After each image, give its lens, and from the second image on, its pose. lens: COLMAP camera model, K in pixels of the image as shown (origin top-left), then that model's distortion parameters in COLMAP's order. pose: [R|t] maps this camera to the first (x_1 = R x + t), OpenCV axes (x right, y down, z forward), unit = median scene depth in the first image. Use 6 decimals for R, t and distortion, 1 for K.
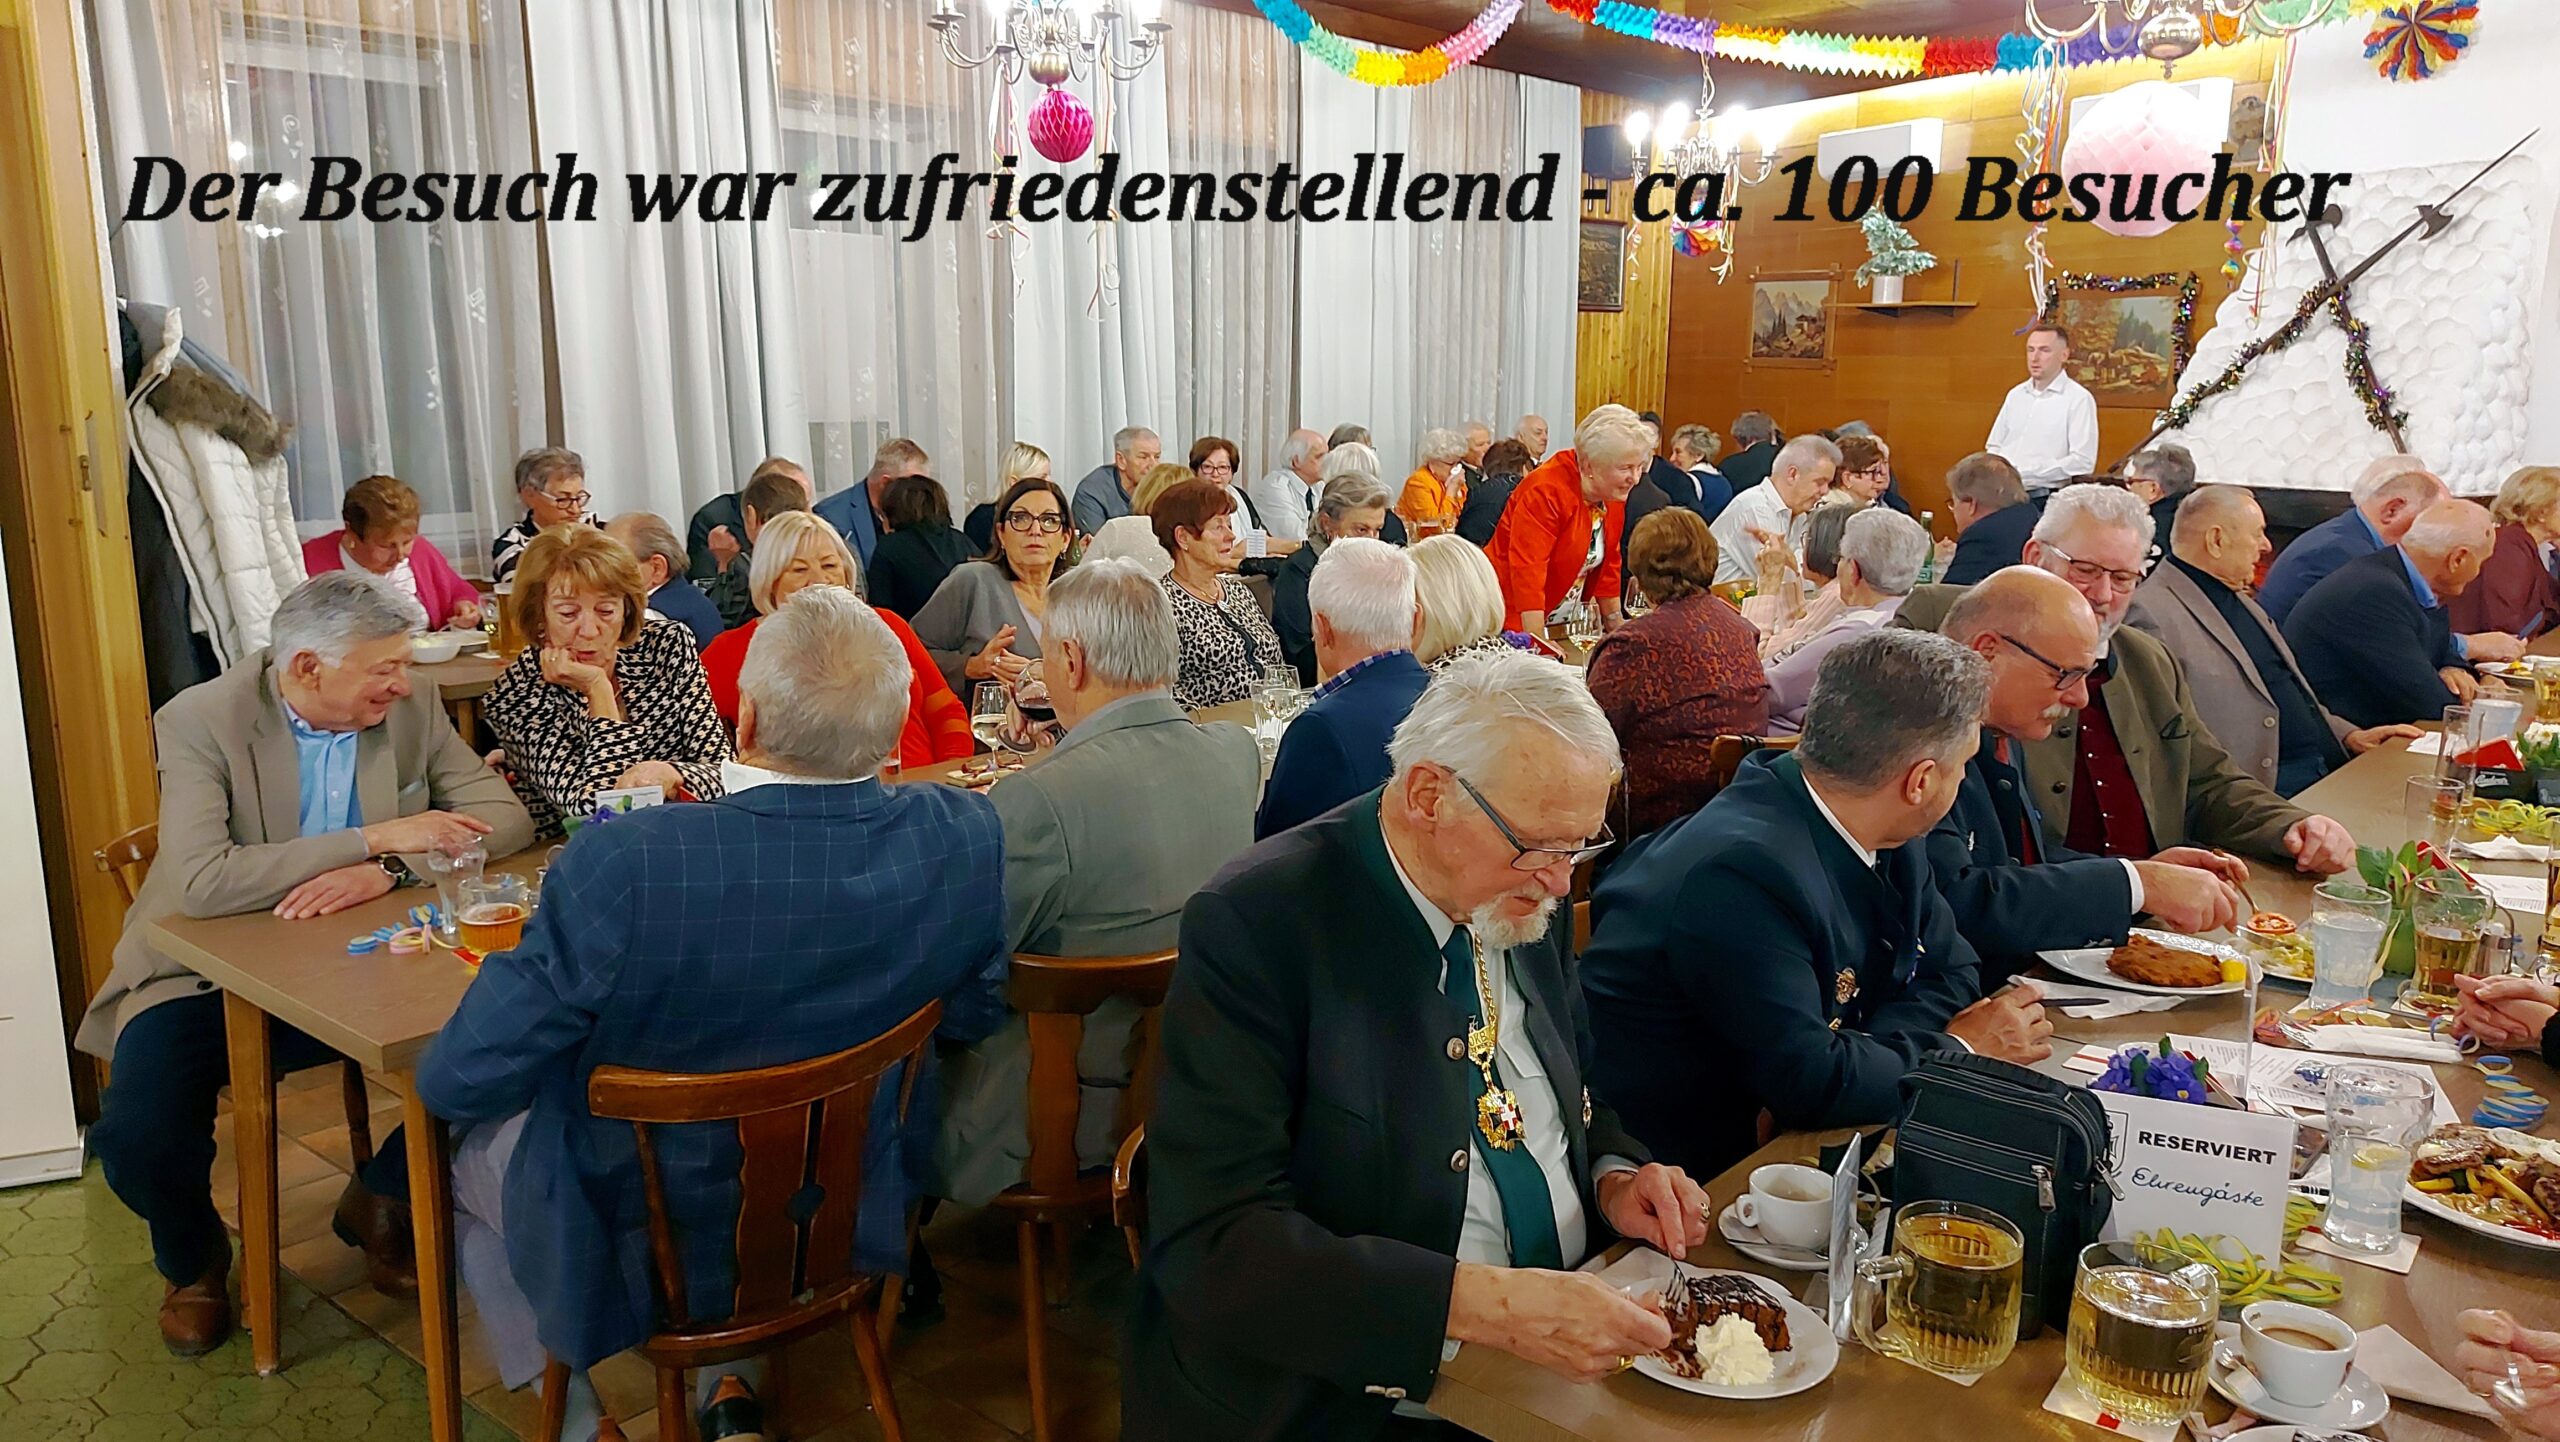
lens RADIAL K [[1815.1, 0, 1278.9], [0, 1815.1, 749.1], [0, 0, 1]] dist [0.027384, -0.042992]
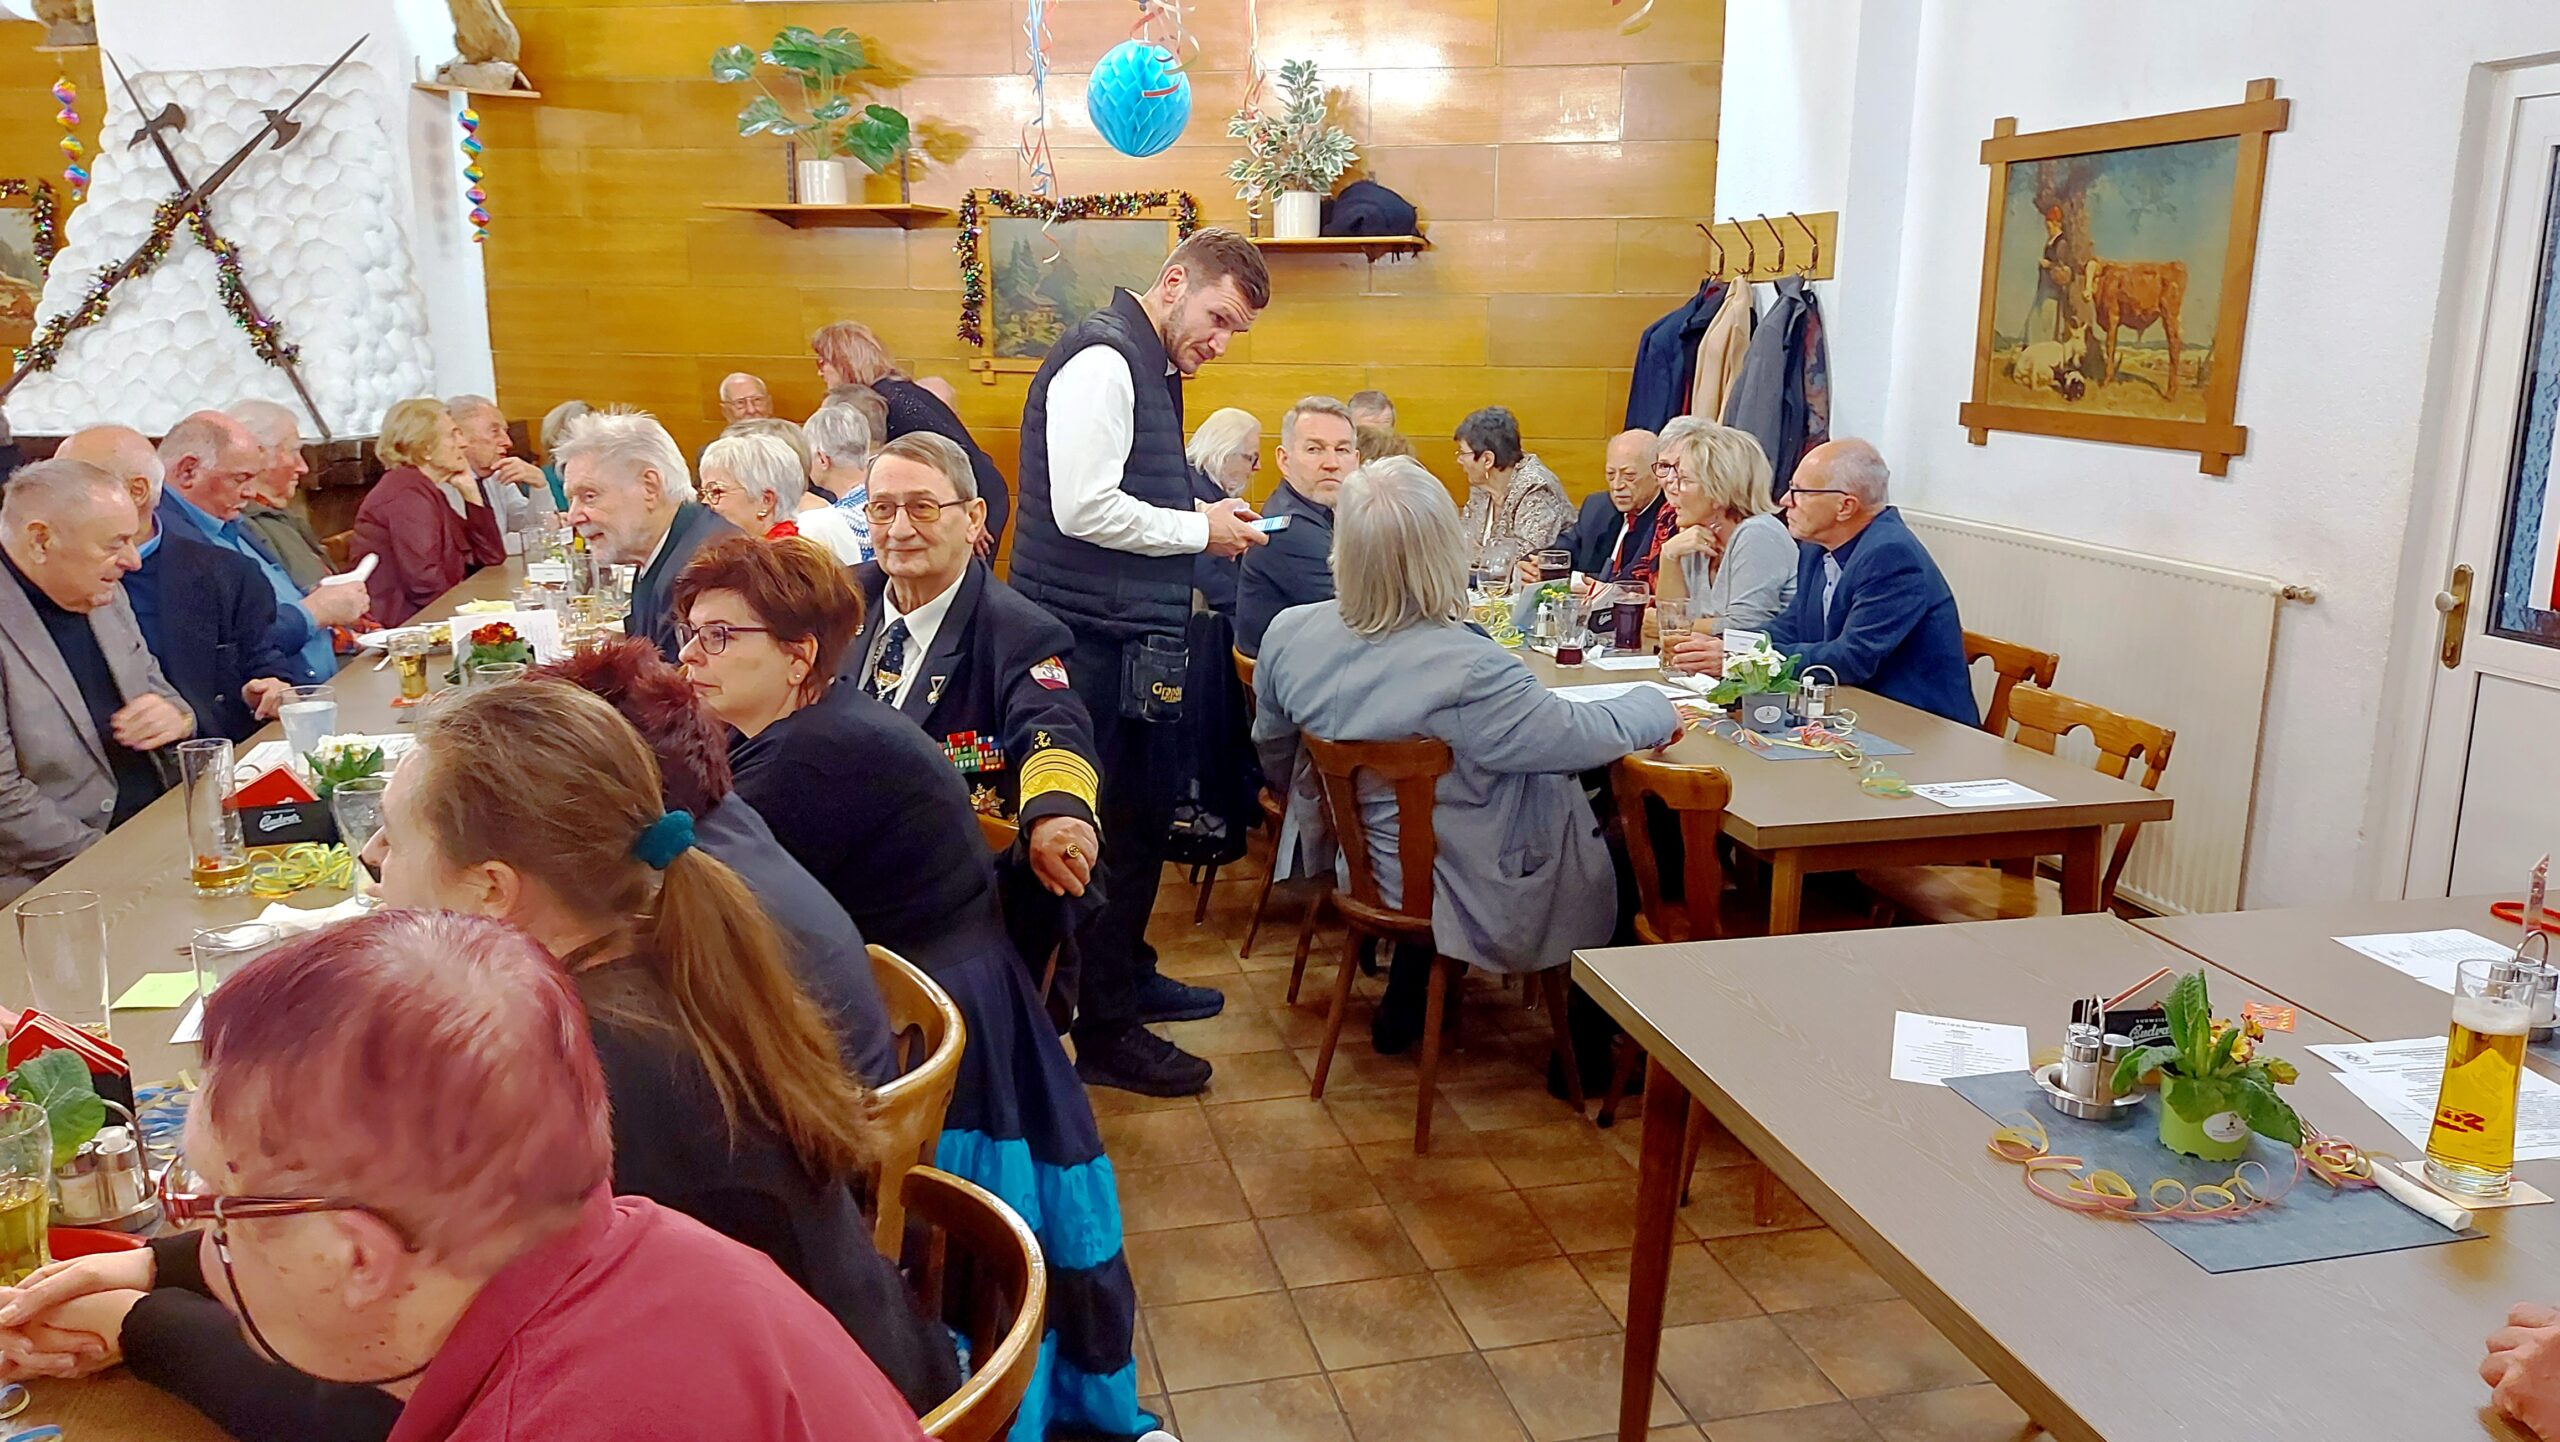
lens RADIAL K [[1815.1, 0, 1305.1], [0, 1815.1, 735.7], [0, 0, 1]] dist [0.027384, -0.042992]
pose [[0.569743, -0.191240, 0.799262, 0.148804], [0.167382, 0.979166, 0.114970, -0.017537], [-0.804597, 0.068278, 0.589883, 0.089678]]
